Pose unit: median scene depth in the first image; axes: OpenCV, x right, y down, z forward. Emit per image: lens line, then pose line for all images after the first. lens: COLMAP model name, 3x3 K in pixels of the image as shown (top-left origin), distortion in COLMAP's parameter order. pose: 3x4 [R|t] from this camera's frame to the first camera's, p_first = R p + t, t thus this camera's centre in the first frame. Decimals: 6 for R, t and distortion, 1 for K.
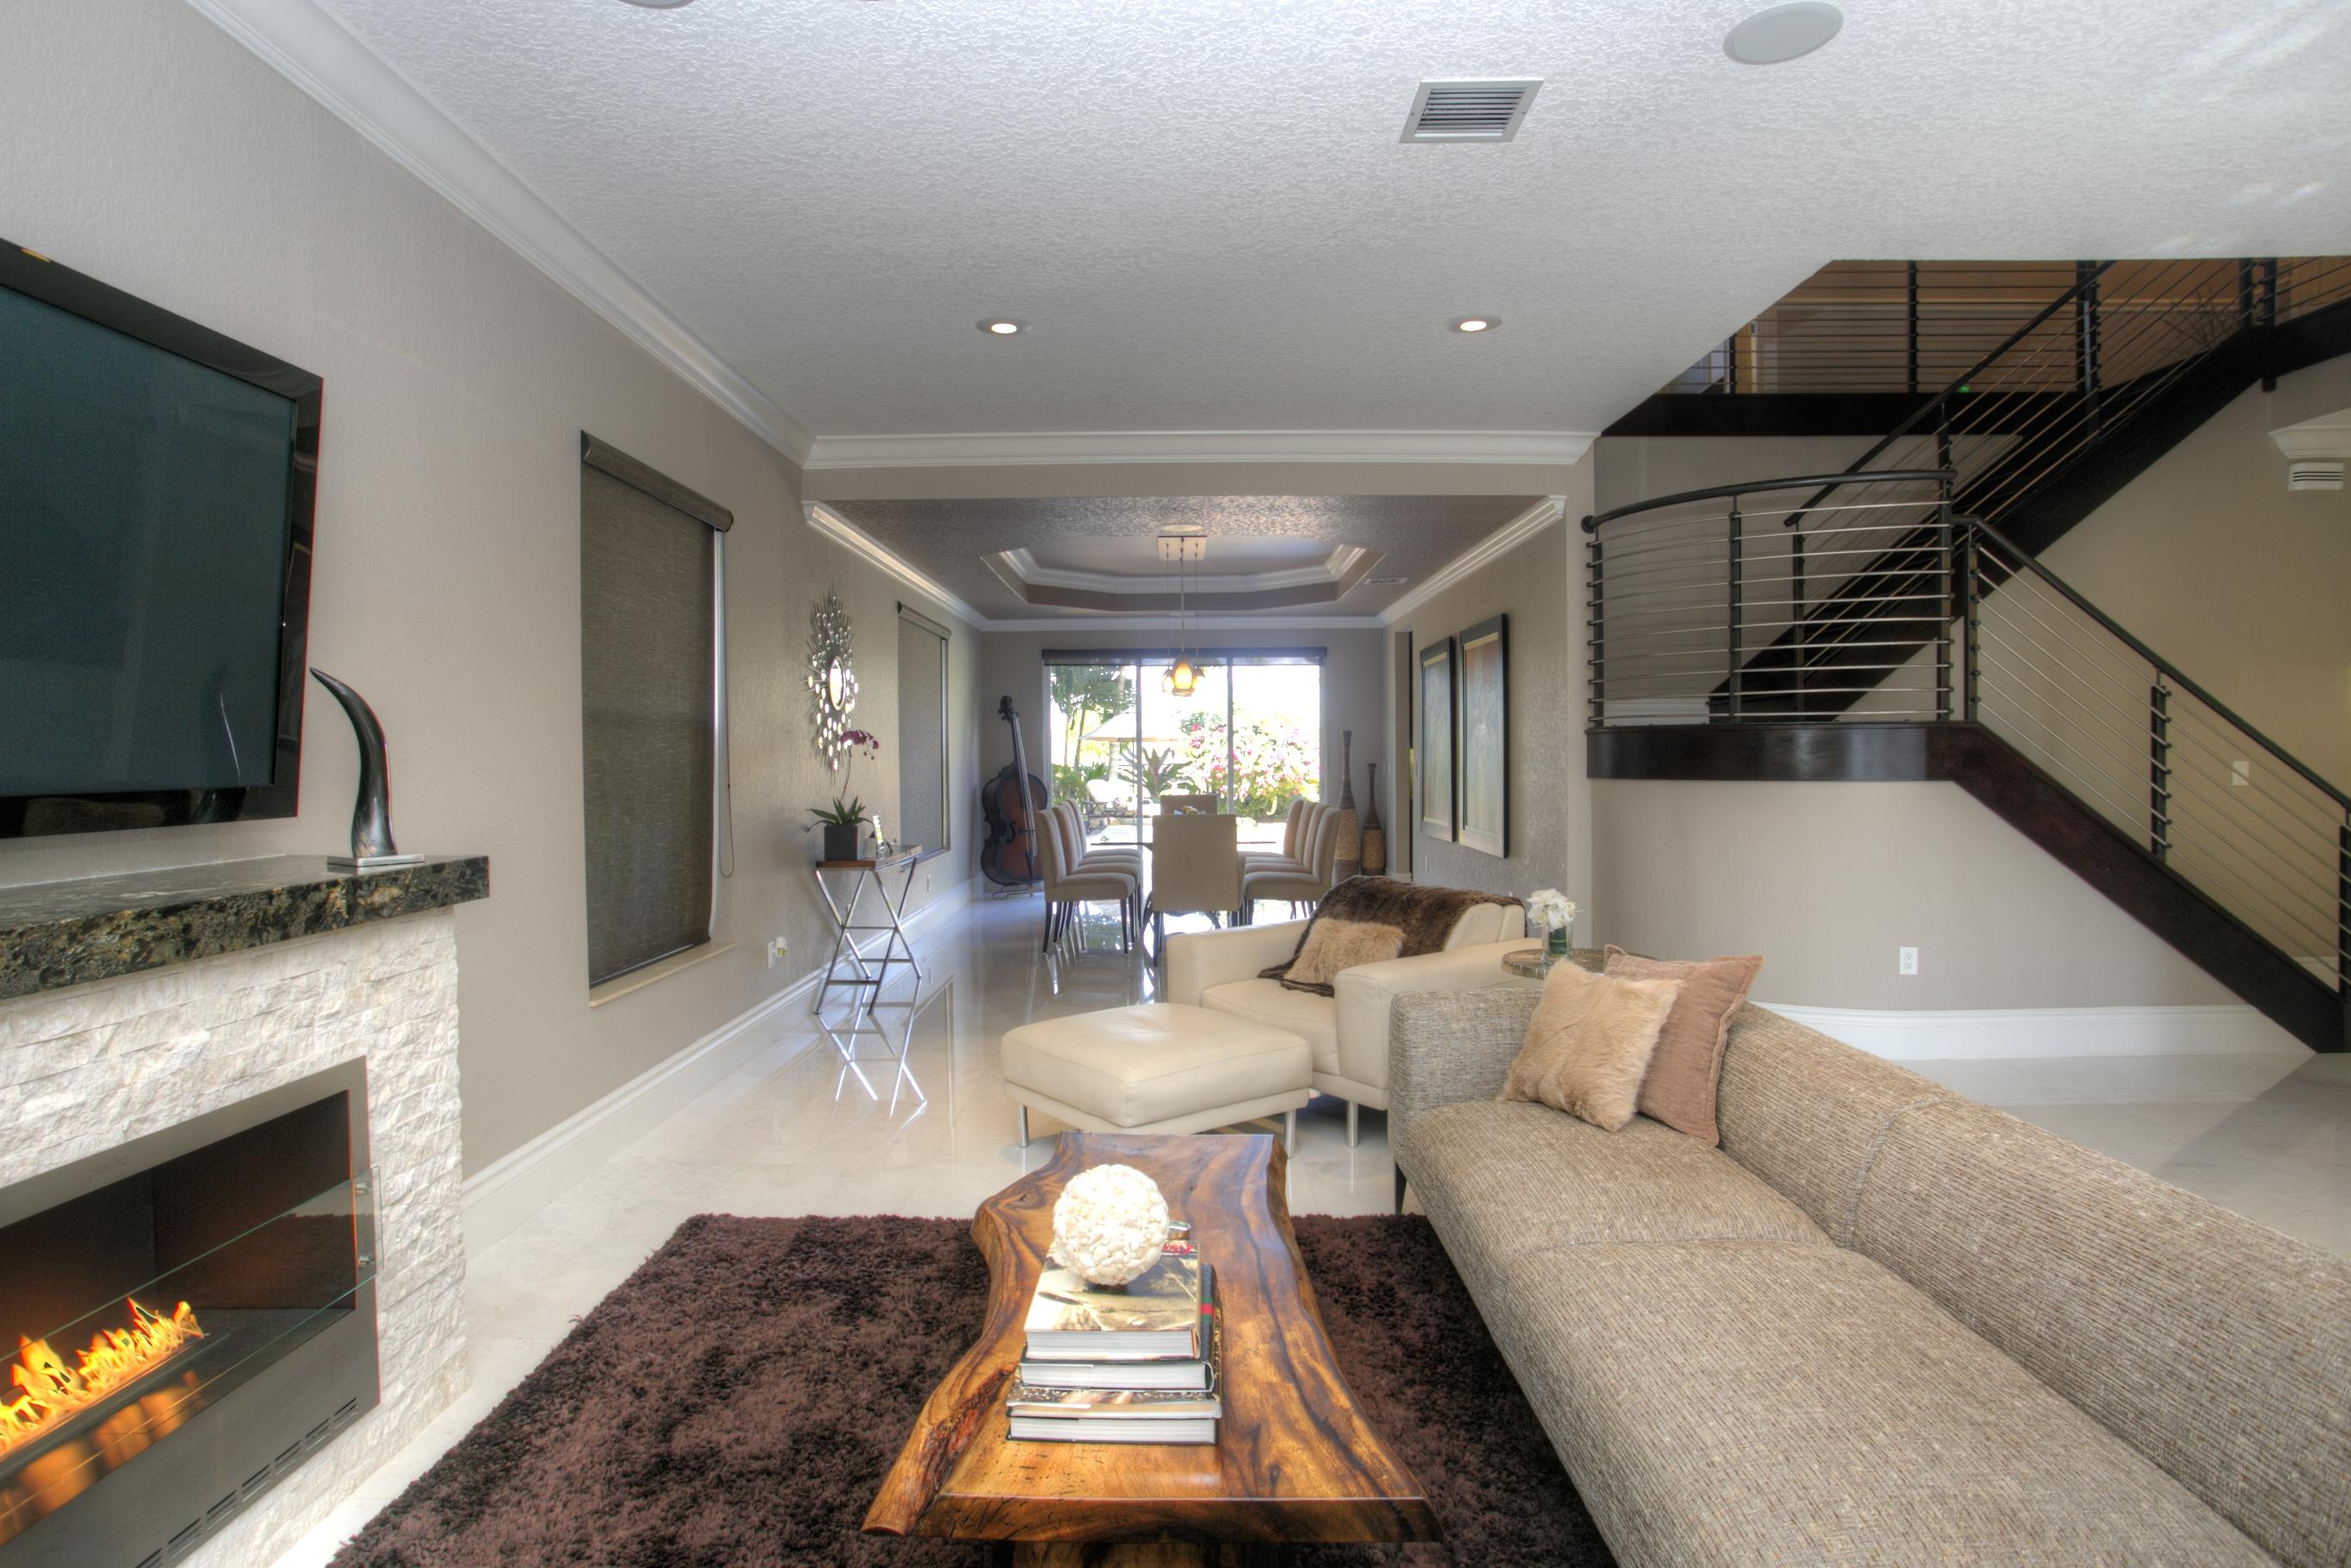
lens RADIAL K [[1221.0, 0, 1169.9], [0, 1221.0, 780.3], [0, 0, 1]] dist [-0.031761, 0.003282]
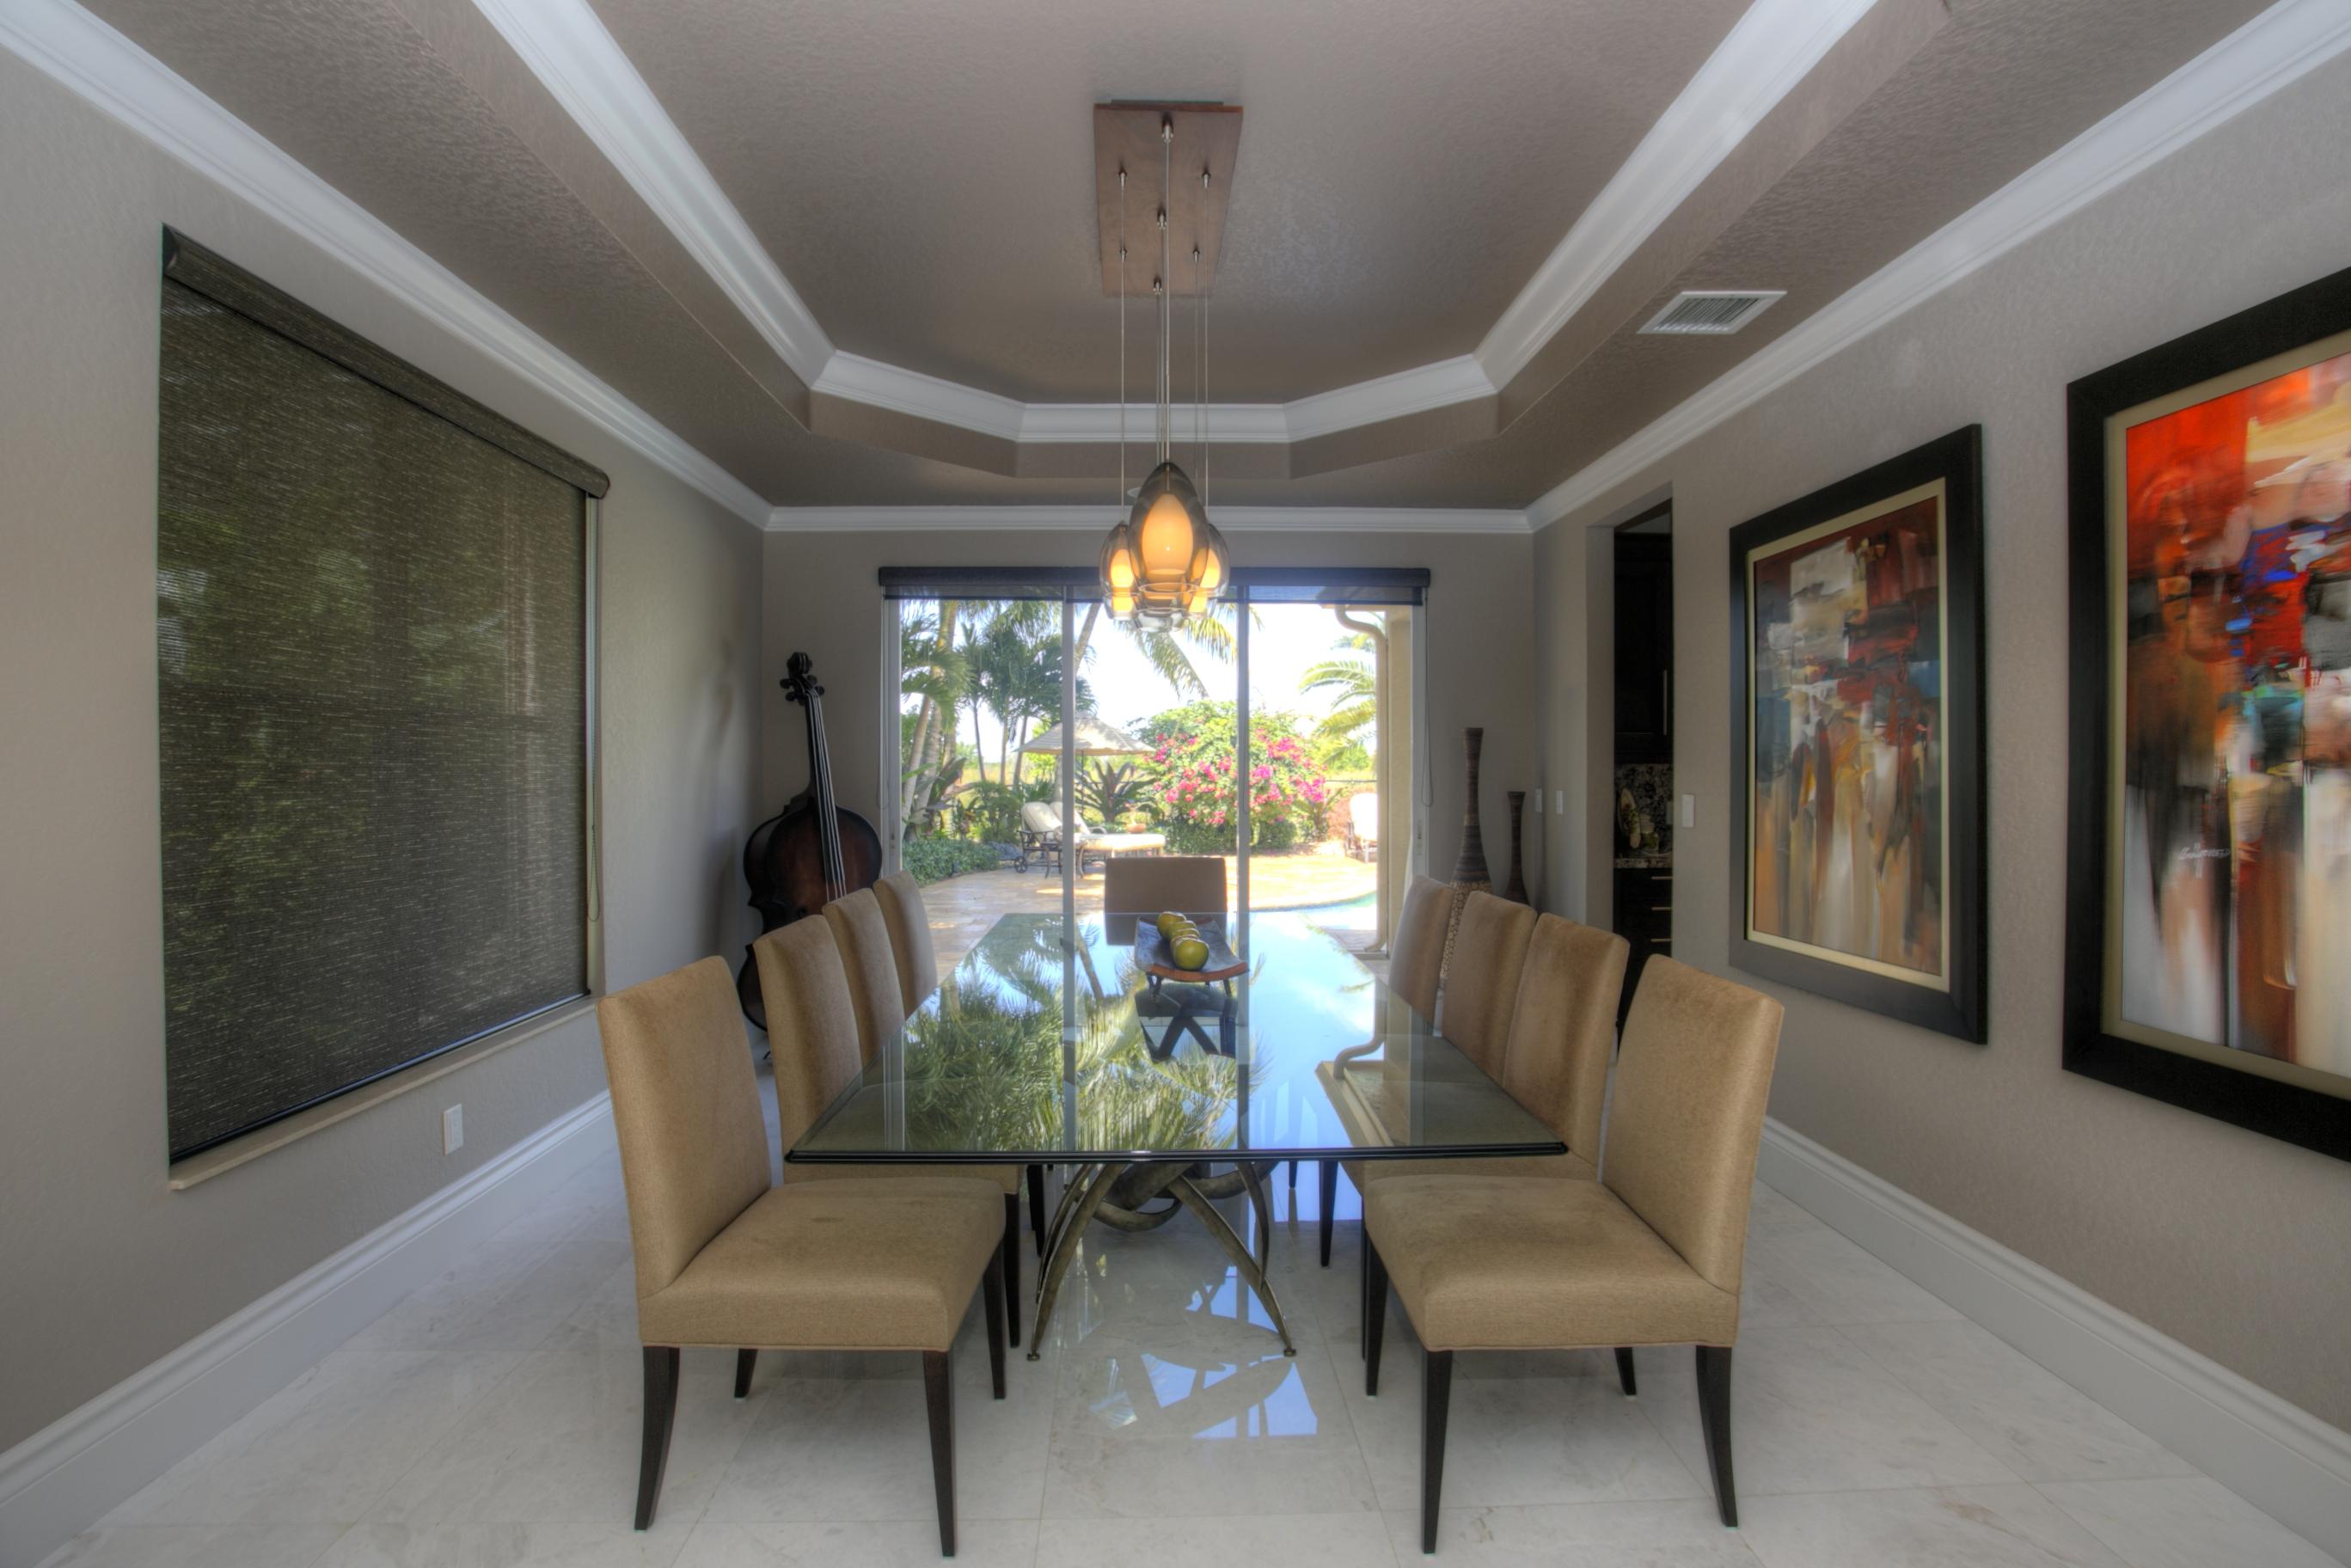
lens RADIAL K [[1150.2, 0, 1175.8], [0, 1150.2, 780.0], [0, 0, 1]] dist [-0.041470, 0.011685]
pose [[0.999147, 0.009684, 0.040139, 0.001015], [-0.009188, 0.999880, -0.012502, -0.005614], [-0.040255, 0.012122, 0.999116, 0.238497]]
